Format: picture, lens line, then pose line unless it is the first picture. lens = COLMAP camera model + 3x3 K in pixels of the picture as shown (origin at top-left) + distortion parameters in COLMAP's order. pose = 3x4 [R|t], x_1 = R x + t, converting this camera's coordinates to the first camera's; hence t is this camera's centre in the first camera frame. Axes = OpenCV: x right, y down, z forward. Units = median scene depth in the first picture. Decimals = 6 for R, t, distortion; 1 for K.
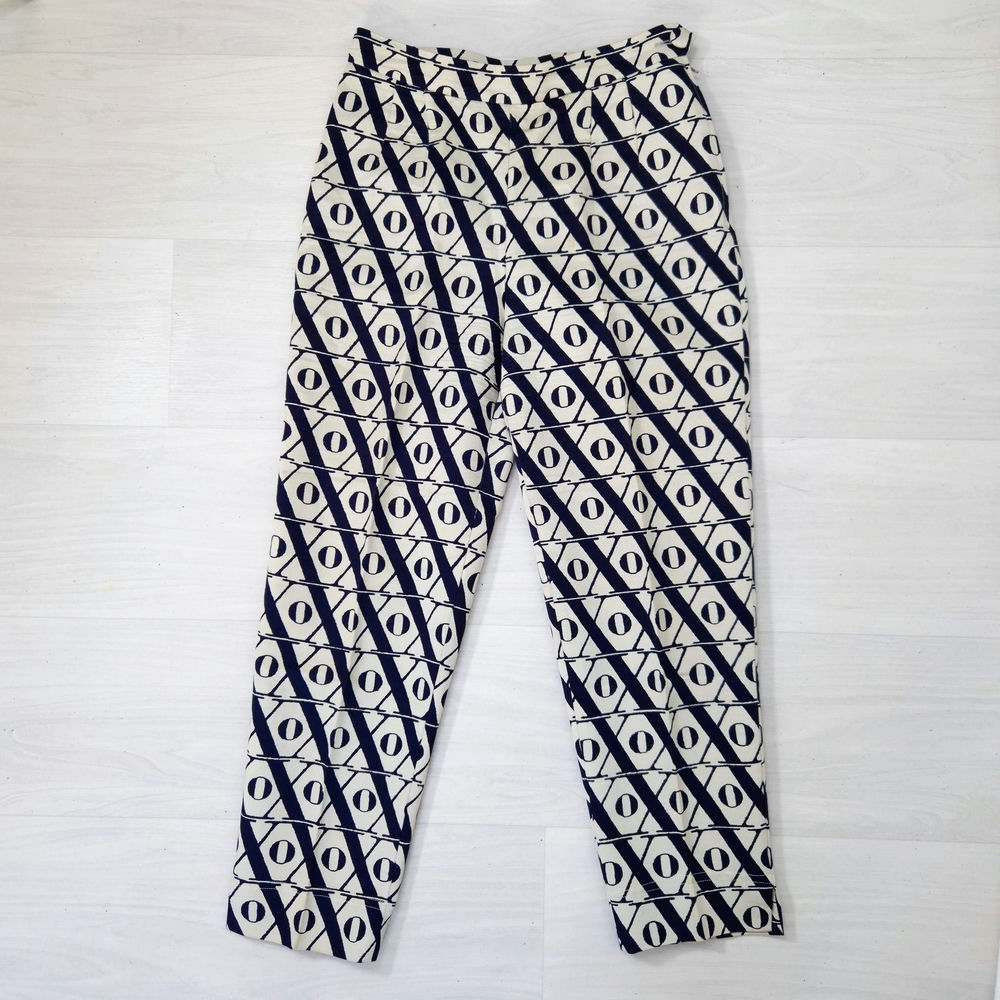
lens RADIAL K [[885.6, 0, 494.0], [0, 885.6, 498.2], [0, 0, 1]] dist [0.064694, -0.066082]
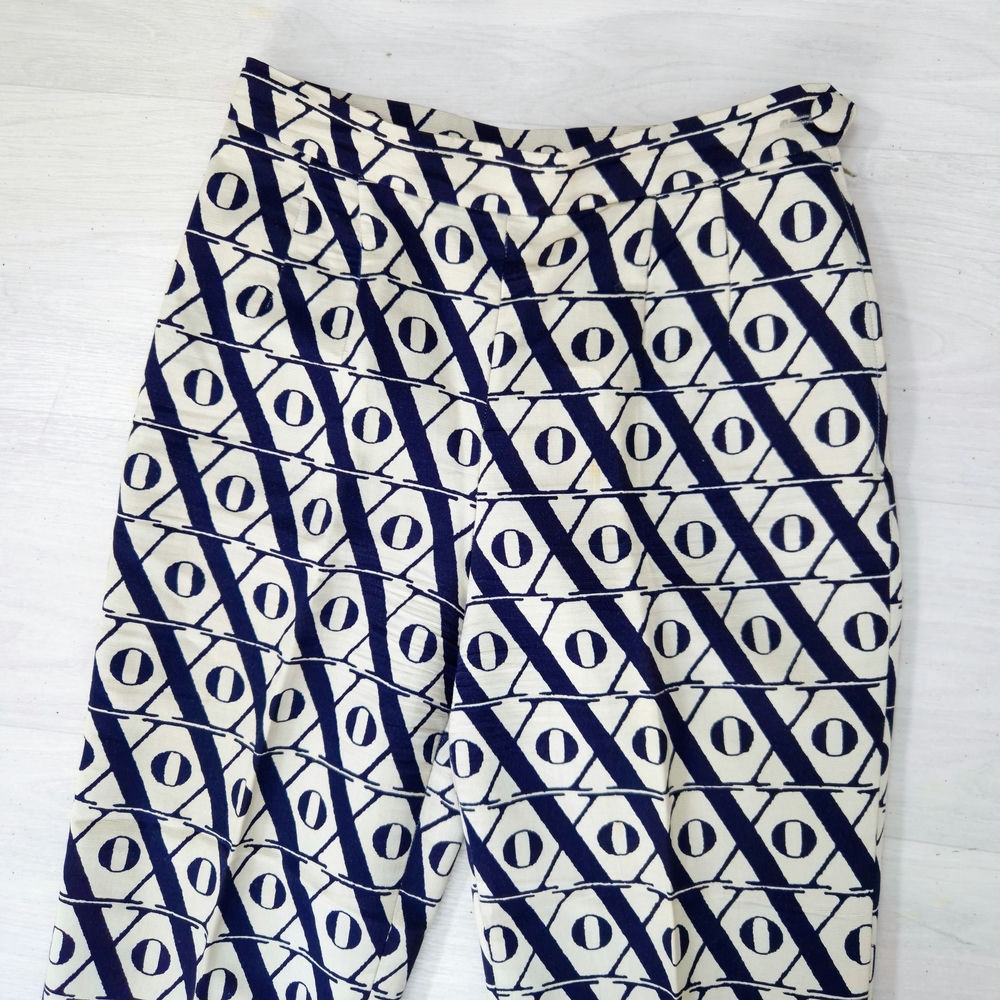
lens RADIAL K [[885.6, 0, 495.0], [0, 885.6, 498.0], [0, 0, 1]] dist [0.064694, -0.066082]
pose [[0.995251, 0.082111, -0.052283, 0.054439], [-0.077015, 0.992685, 0.092980, -0.318951], [0.059536, -0.088512, 0.994294, 0.432706]]
